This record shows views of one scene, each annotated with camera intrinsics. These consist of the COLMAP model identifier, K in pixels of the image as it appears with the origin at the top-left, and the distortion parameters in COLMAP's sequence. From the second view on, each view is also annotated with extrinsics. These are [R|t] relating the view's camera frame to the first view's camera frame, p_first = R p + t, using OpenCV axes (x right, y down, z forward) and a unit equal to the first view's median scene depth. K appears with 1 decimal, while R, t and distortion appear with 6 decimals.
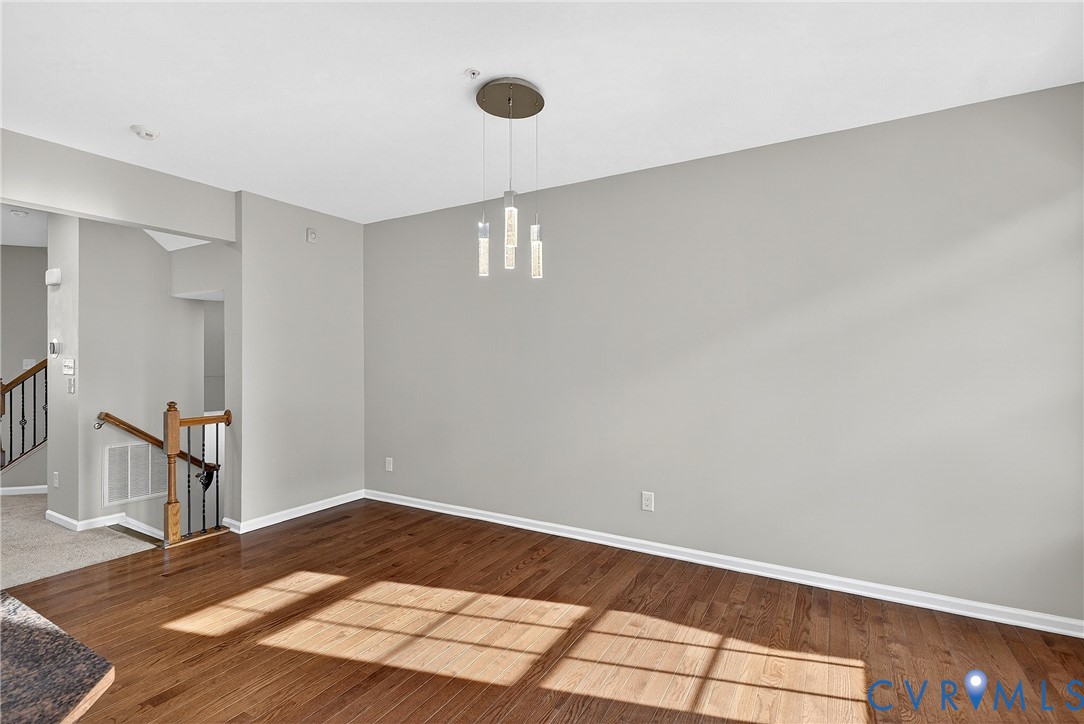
lens RADIAL K [[494.3, 0, 542.0], [0, 494.3, 362.0], [0, 0, 1]] dist [-0.000330, -0.000548]
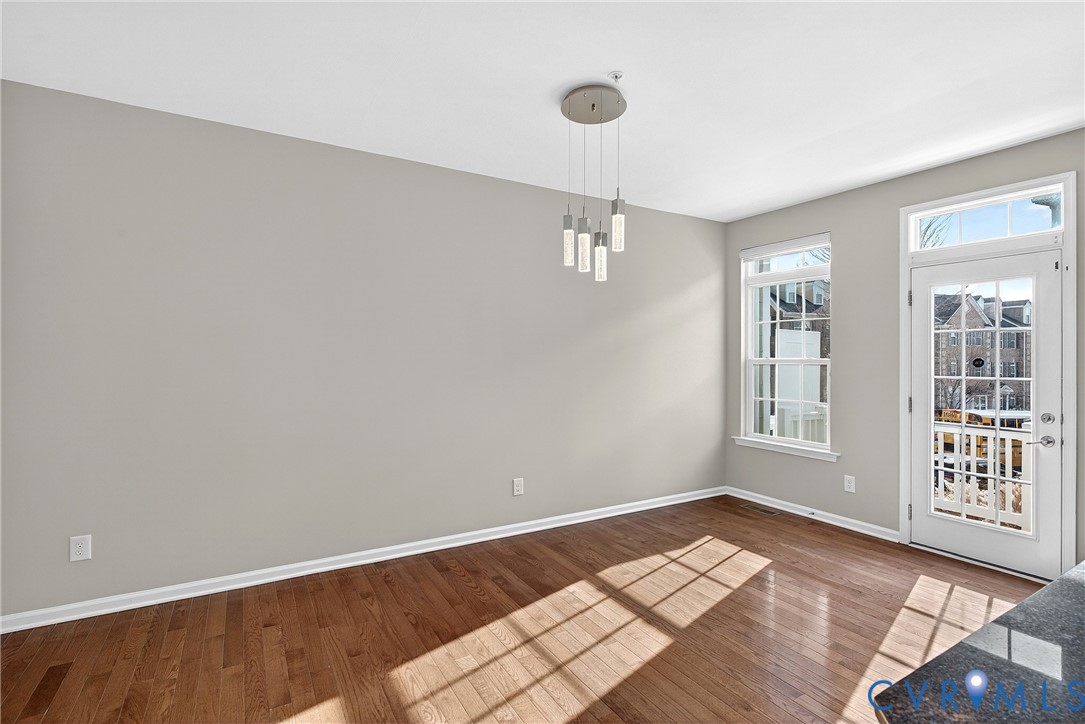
lens RADIAL K [[502.9, 0, 542.5], [0, 502.9, 362.0], [0, 0, 1]] dist [0.000763, 0.000125]
pose [[0.513413, -0.007465, 0.858109, -0.934403], [0.004082, 0.999972, 0.006257, -0.001165], [-0.858132, 0.000291, 0.513429, 0.505342]]
